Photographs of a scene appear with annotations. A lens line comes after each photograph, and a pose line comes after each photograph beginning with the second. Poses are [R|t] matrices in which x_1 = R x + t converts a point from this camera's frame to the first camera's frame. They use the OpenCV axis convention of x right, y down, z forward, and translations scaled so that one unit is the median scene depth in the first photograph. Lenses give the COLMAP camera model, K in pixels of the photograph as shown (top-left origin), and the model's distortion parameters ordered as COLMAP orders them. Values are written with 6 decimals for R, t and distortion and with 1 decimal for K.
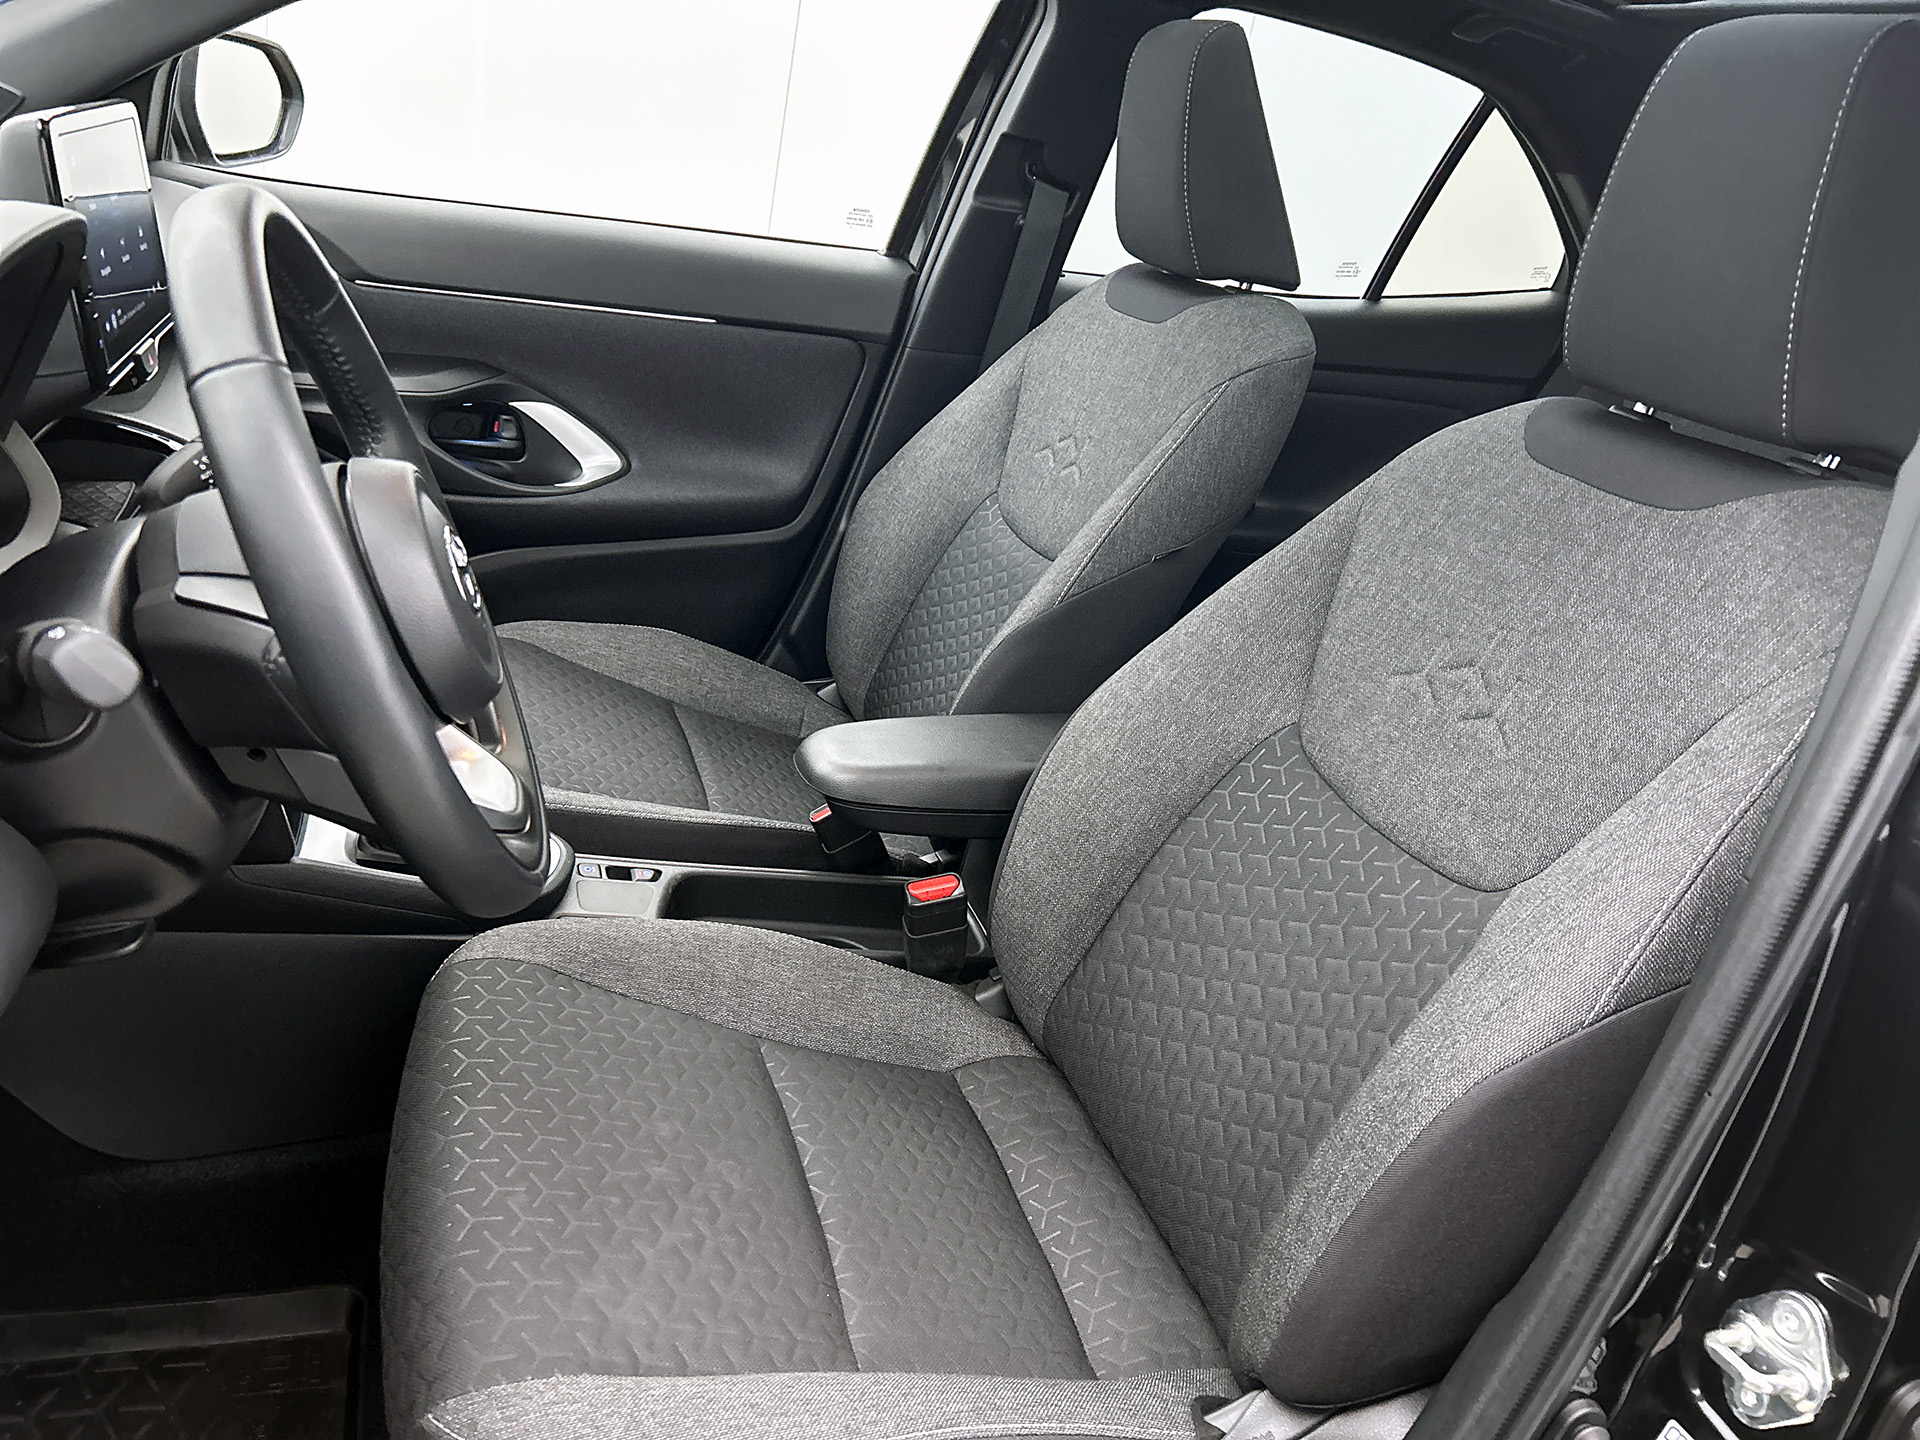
lens RADIAL K [[1417.1, 0, 960.0], [0, 1417.1, 720.0], [0, 0, 1]] dist [0.024077, -0.008333]
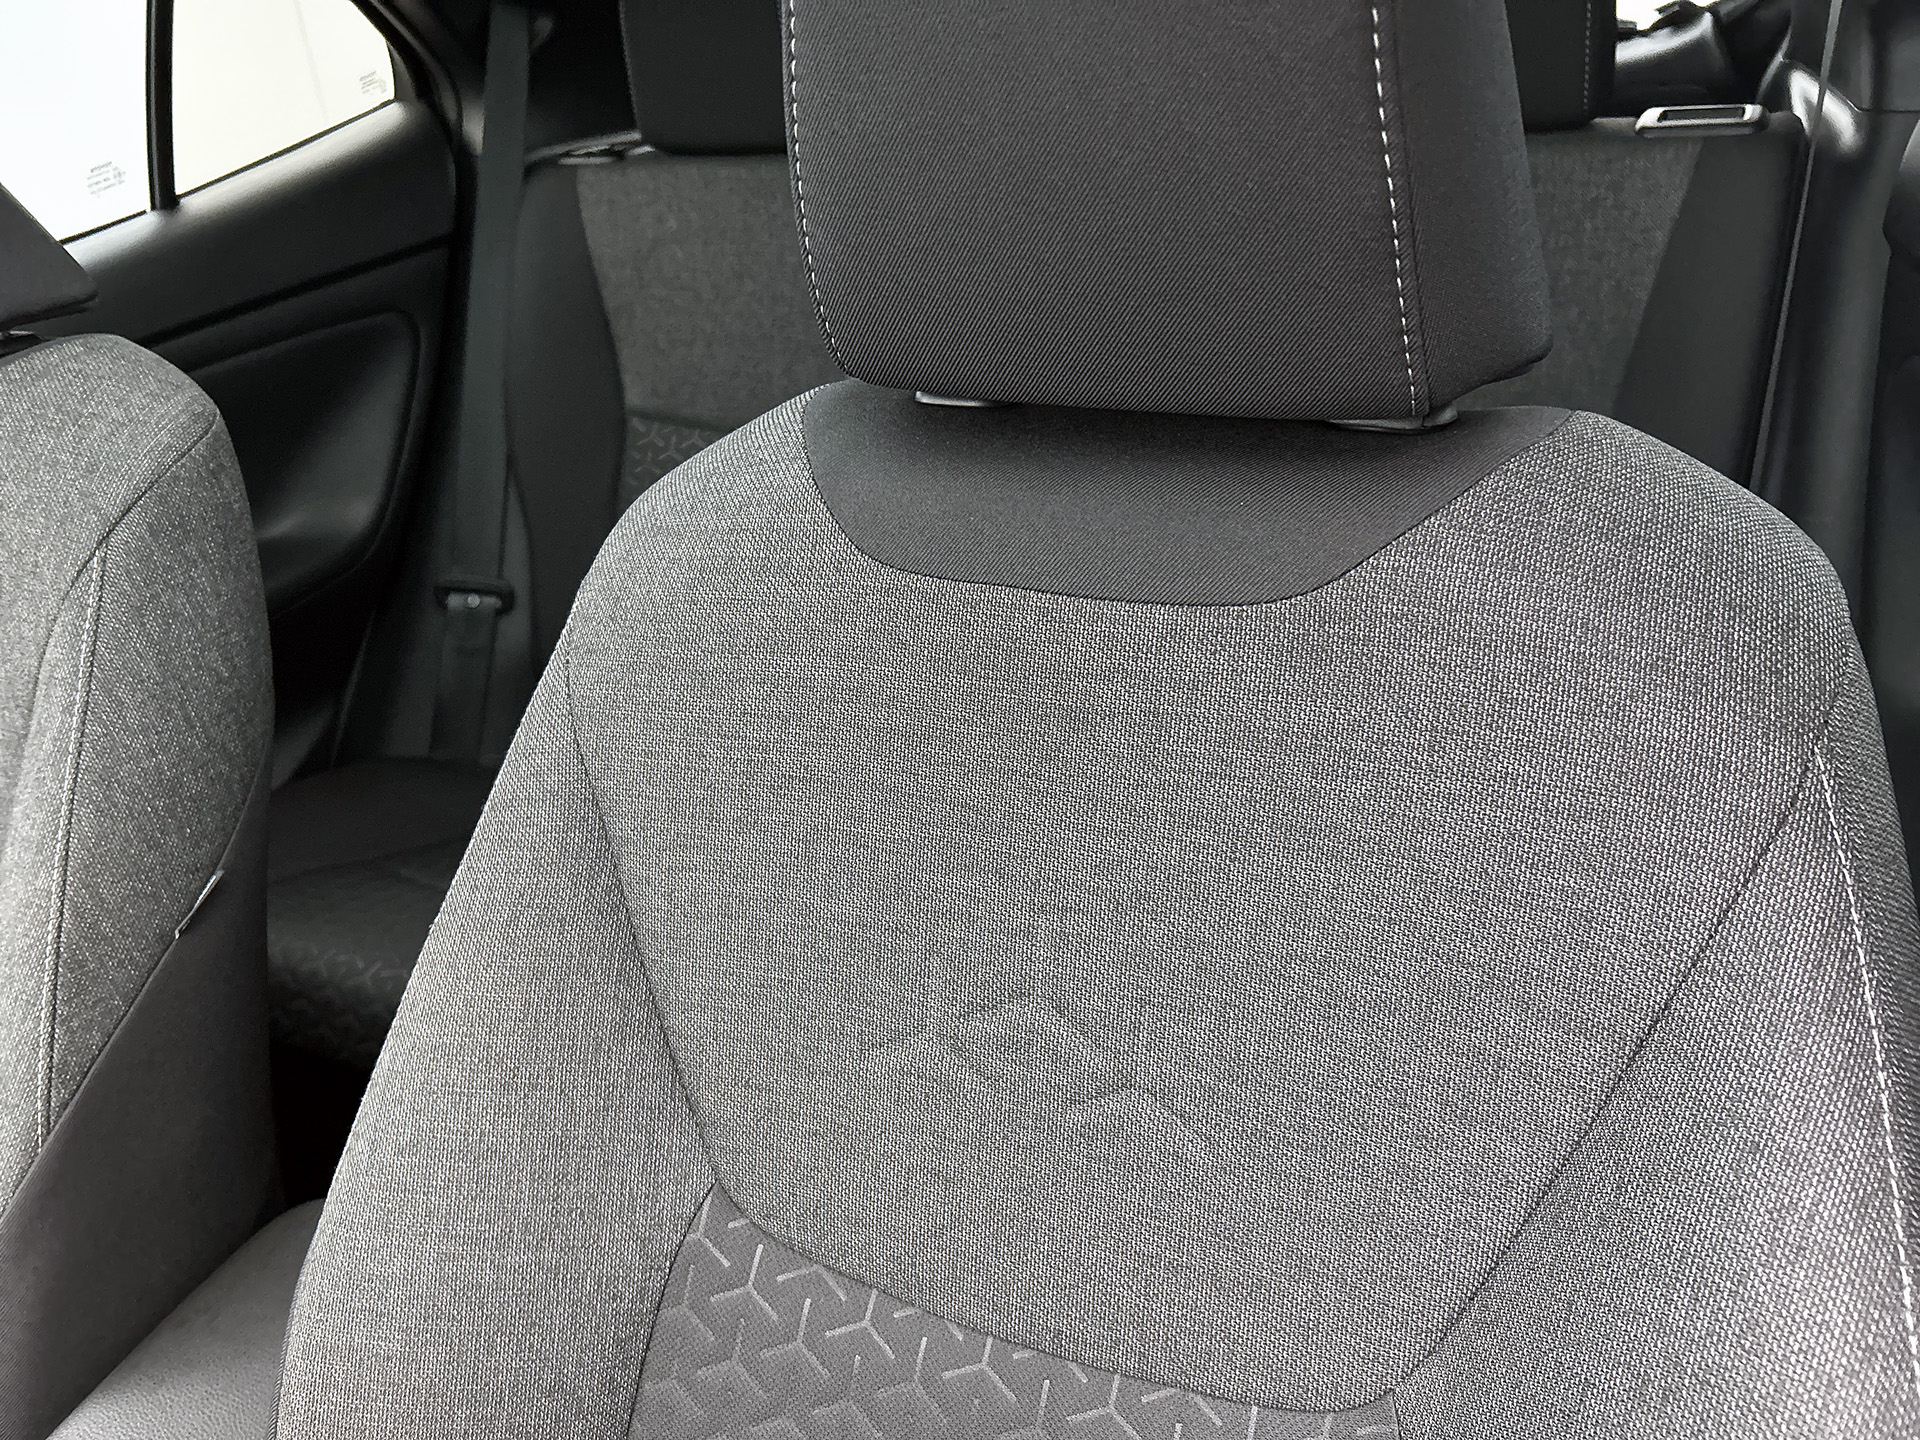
lens RADIAL K [[1417.1, 0, 960.0], [0, 1417.1, 720.0], [0, 0, 1]] dist [0.024077, -0.008333]
pose [[0.658624, -0.539318, 0.524739, 0.114704], [0.453340, 0.840985, 0.295342, -0.241512], [-0.600581, 0.043366, 0.798387, 0.522175]]
